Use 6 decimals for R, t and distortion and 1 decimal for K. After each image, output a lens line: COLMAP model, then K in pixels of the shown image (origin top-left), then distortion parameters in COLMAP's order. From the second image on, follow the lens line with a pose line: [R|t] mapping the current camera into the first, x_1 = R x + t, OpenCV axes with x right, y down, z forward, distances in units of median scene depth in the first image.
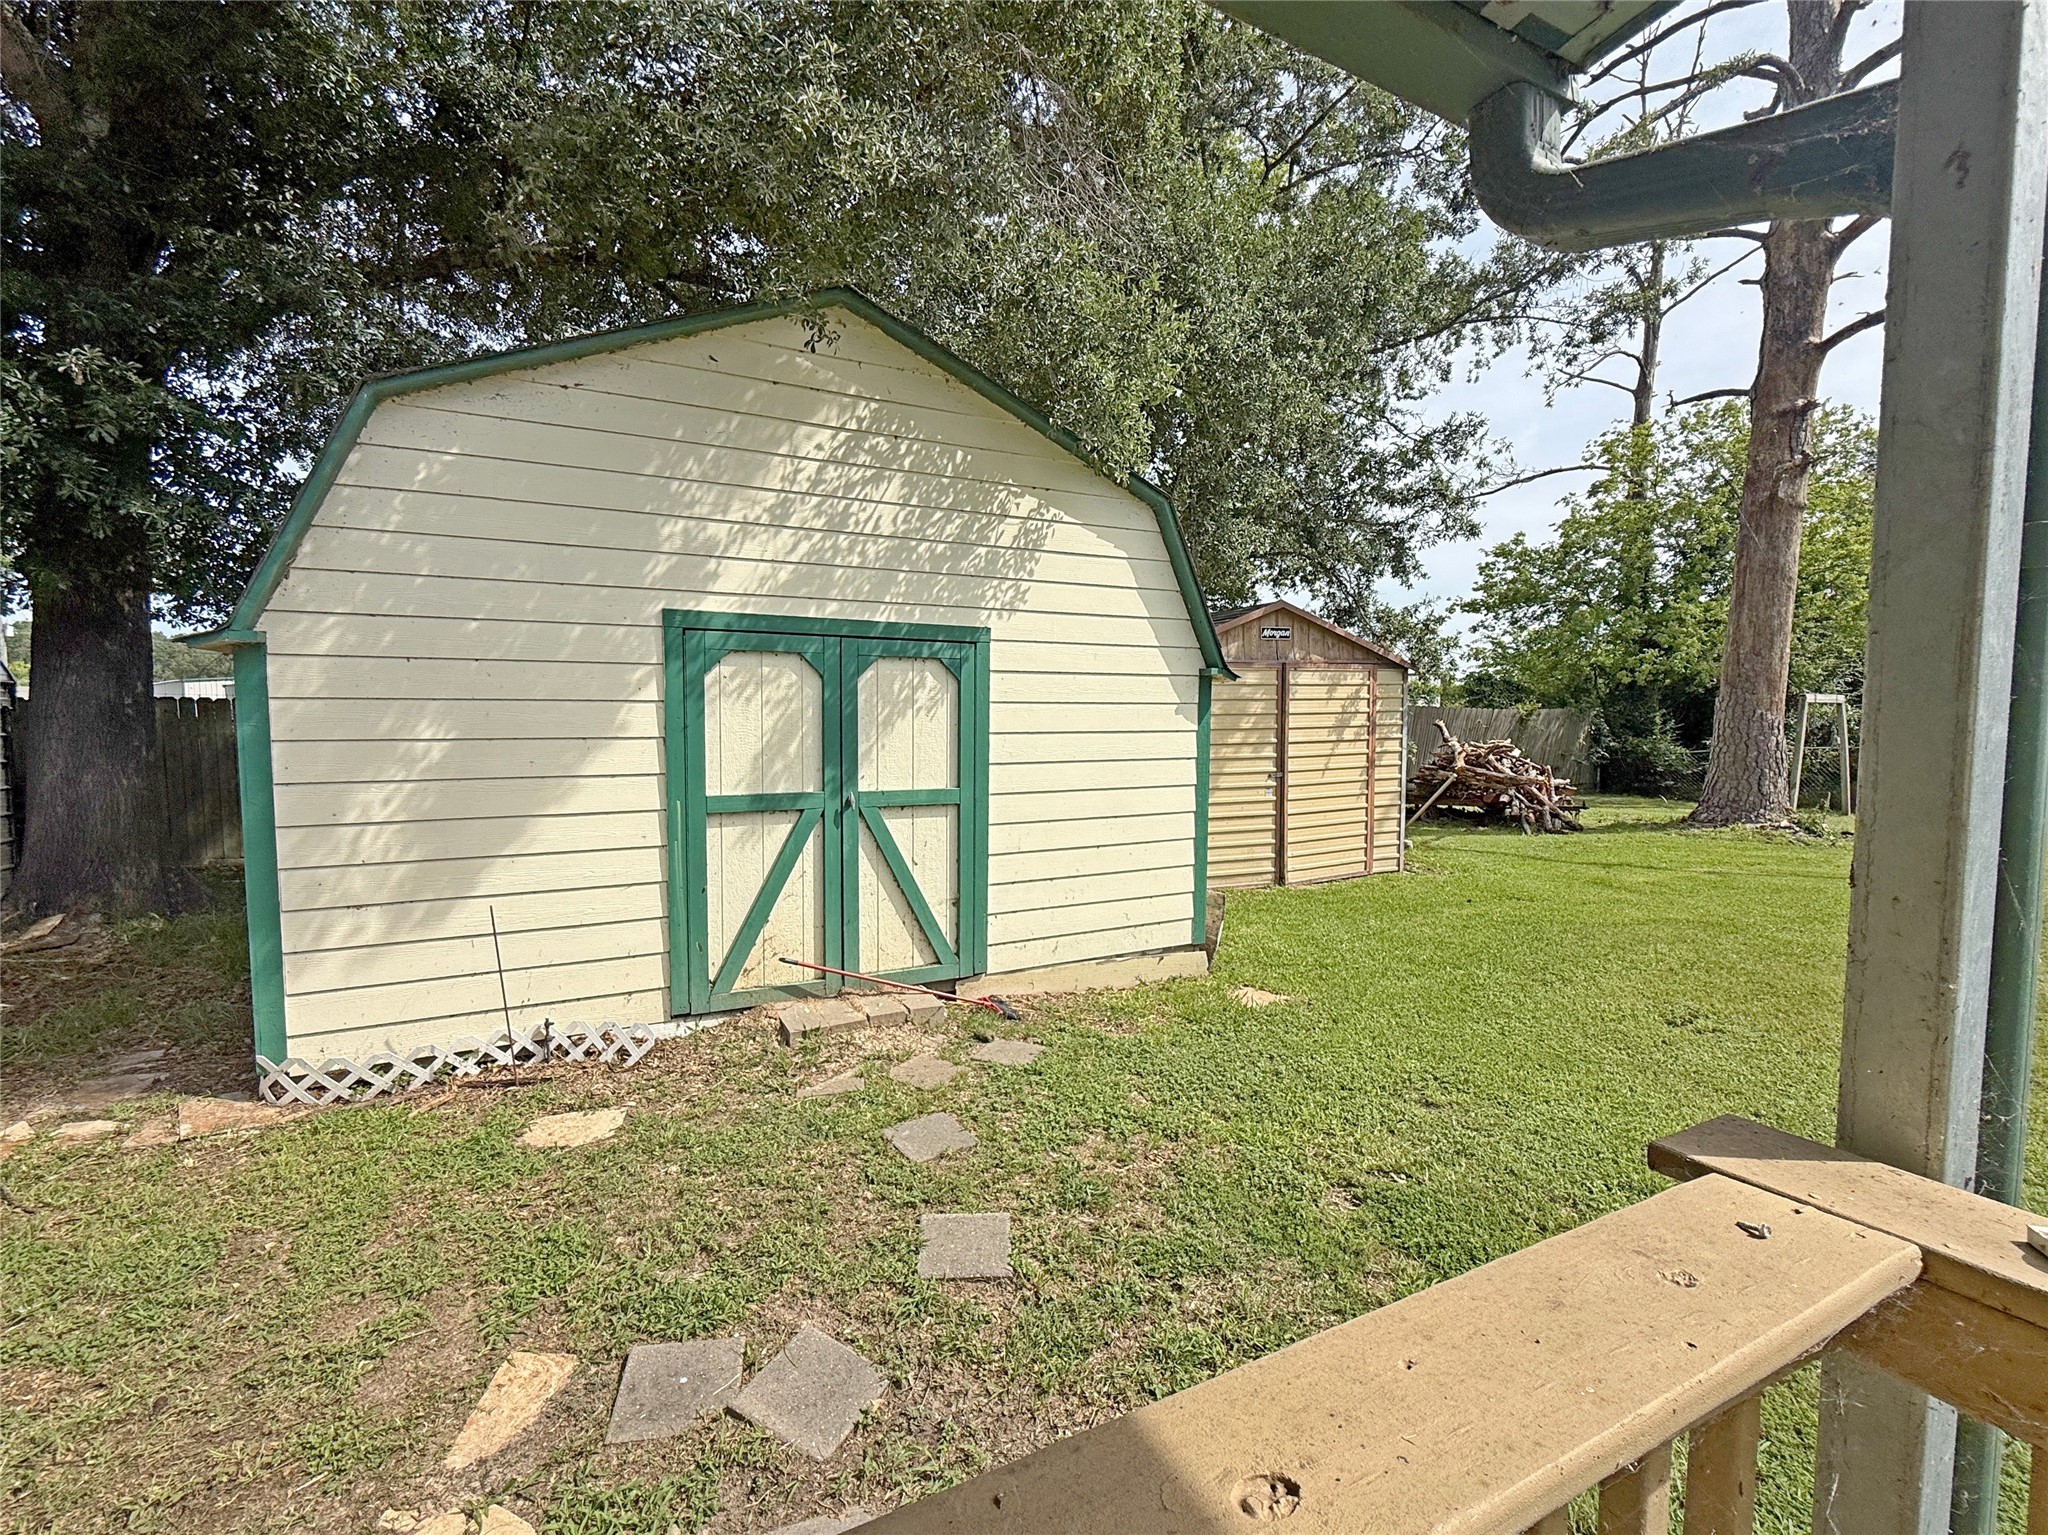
lens RADIAL K [[873.8, 0, 1031.7], [0, 873.8, 768.8], [0, 0, 1]] dist [-0.000690, 0.000034]
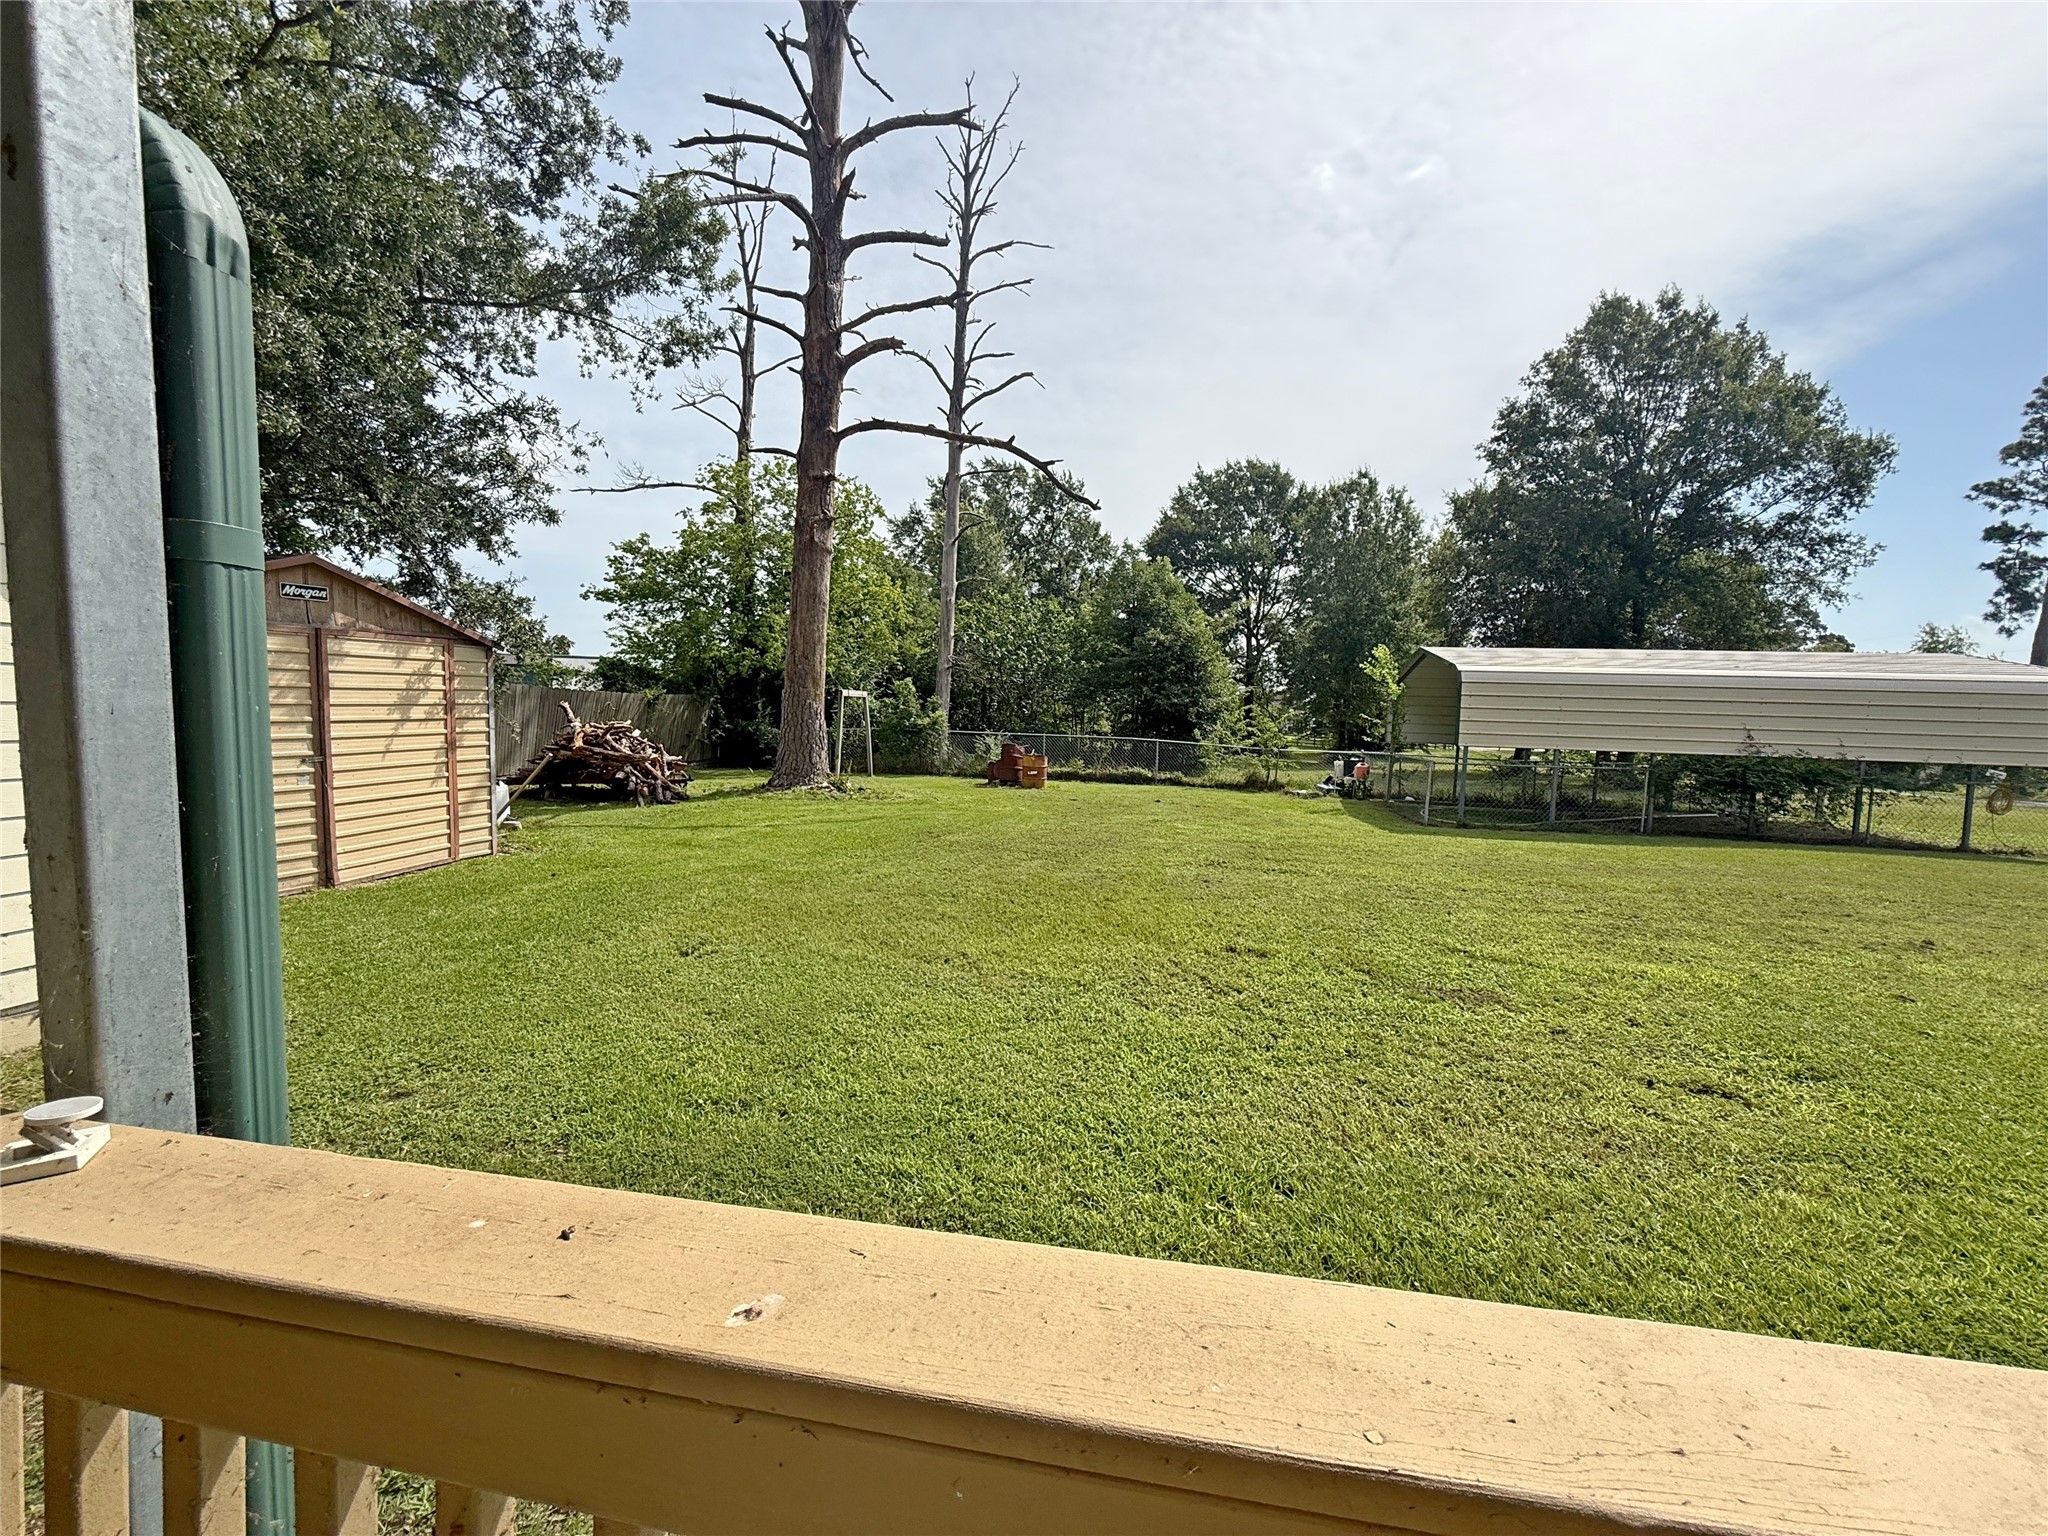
lens RADIAL K [[814.3, 0, 1037.6], [0, 814.3, 771.4], [0, 0, 1]] dist [0.000559, -0.000252]
pose [[0.608457, -0.040402, 0.792558, 0.075154], [0.018810, 0.999157, 0.036493, 0.002967], [-0.793364, -0.007296, 0.608704, -0.041432]]
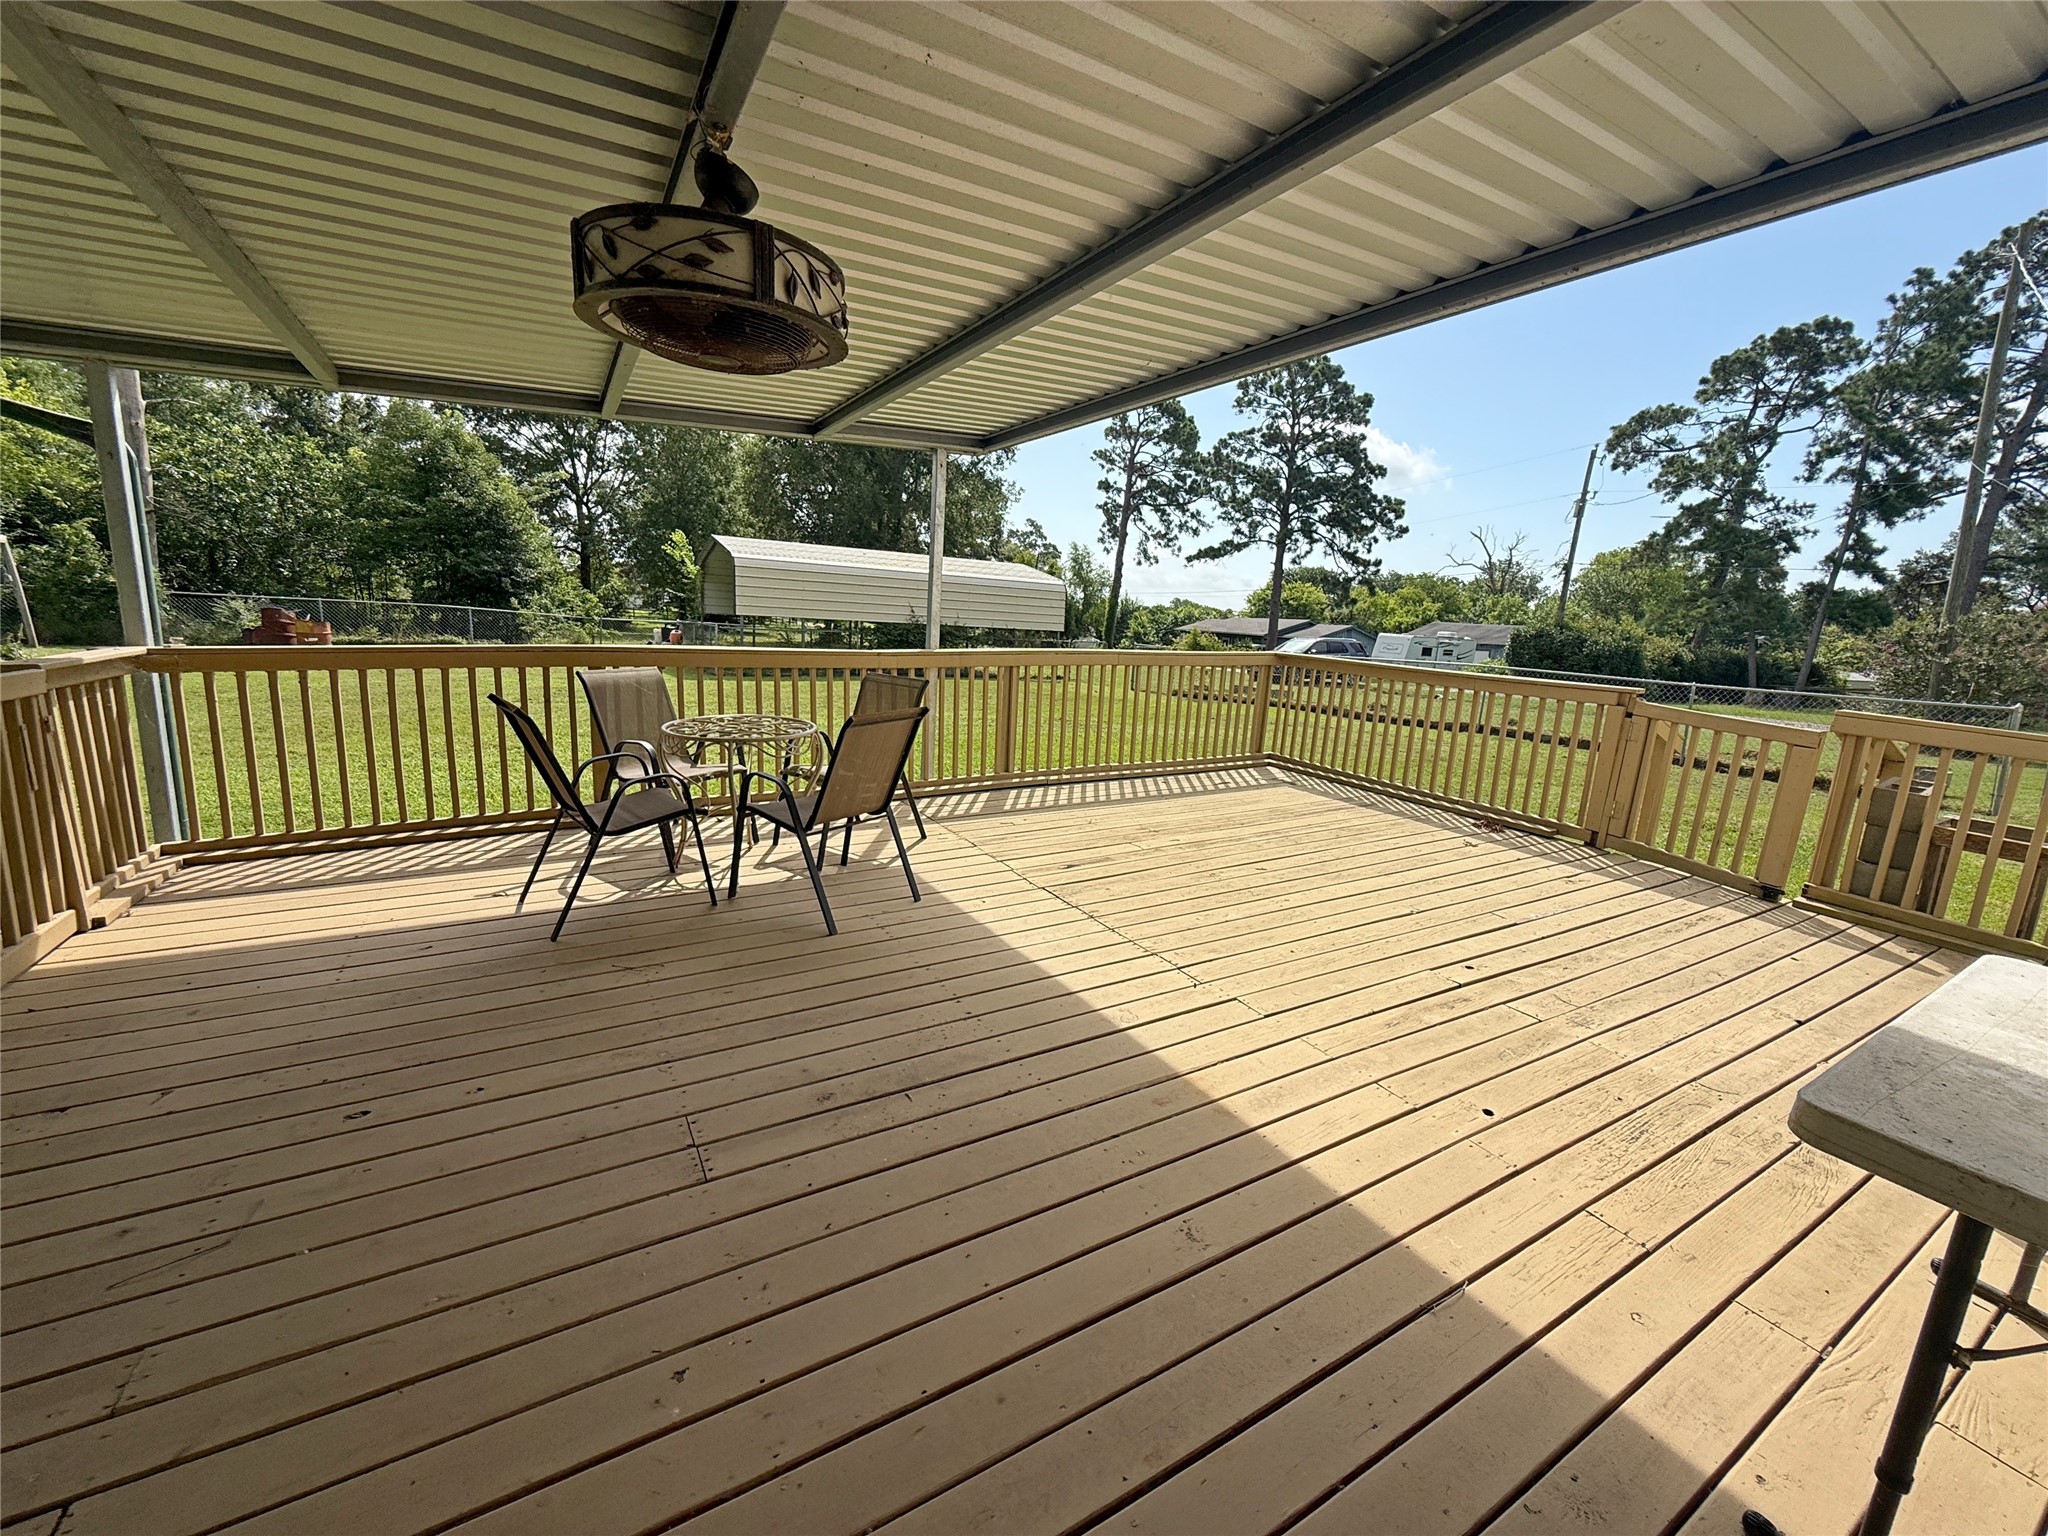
lens RADIAL K [[807.8, 0, 1024.0], [0, 807.8, 768.0], [0, 0, 1]] dist [0.001780, 0.000064]
pose [[-0.071204, -0.189303, 0.979334, -0.343060], [0.002891, 0.981782, 0.189987, 0.020089], [-0.997458, 0.016359, -0.069359, -0.316773]]
